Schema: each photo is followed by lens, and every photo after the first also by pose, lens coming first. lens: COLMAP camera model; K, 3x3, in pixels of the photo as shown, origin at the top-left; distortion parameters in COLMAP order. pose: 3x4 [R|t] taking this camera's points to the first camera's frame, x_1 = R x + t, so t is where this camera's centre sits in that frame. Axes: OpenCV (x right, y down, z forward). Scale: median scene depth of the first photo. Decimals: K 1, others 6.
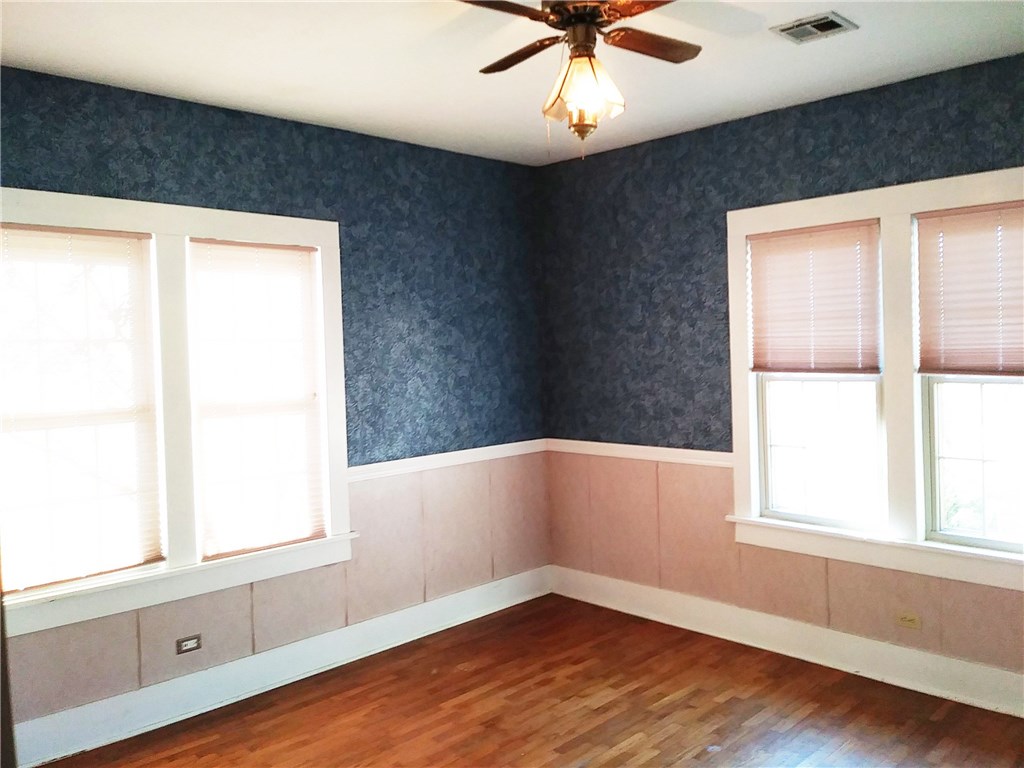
lens RADIAL K [[830.0, 0, 513.6], [0, 830.0, 375.8], [0, 0, 1]] dist [0.026763, -0.059386]
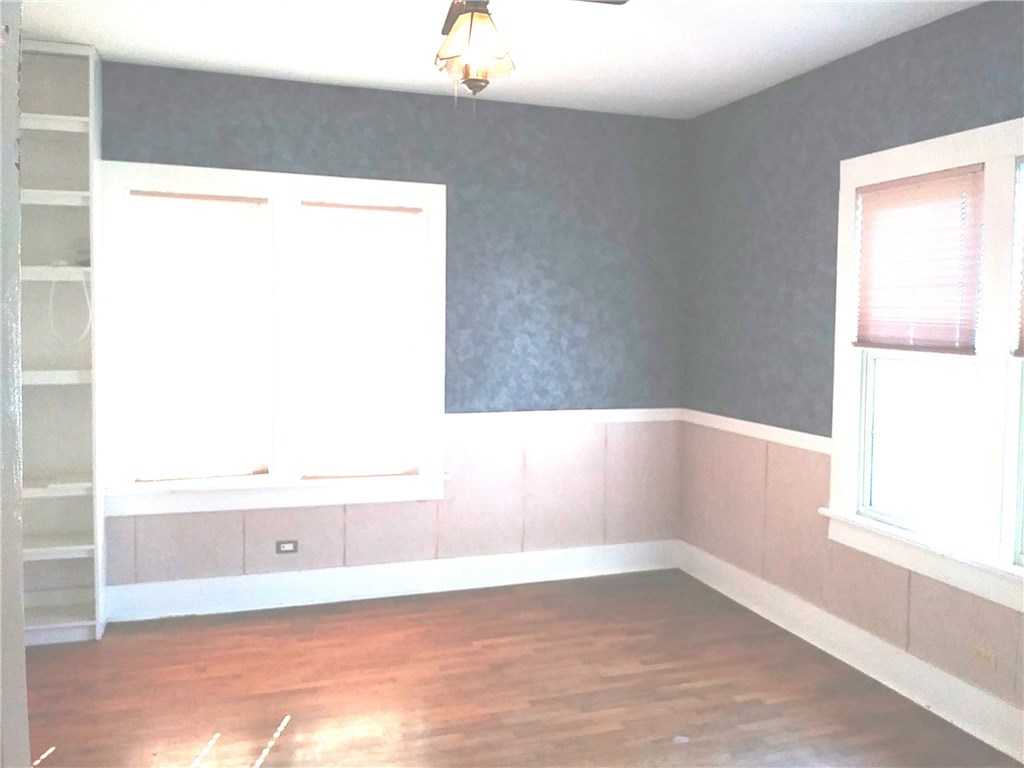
lens RADIAL K [[830.0, 0, 446.9], [0, 830.0, 371.1], [0, 0, 1]] dist [0.026763, -0.059386]
pose [[0.897942, 0.071399, -0.434284, 0.282834], [-0.055603, 0.997251, 0.048987, 0.001860], [0.436588, -0.019840, 0.899443, 0.035359]]
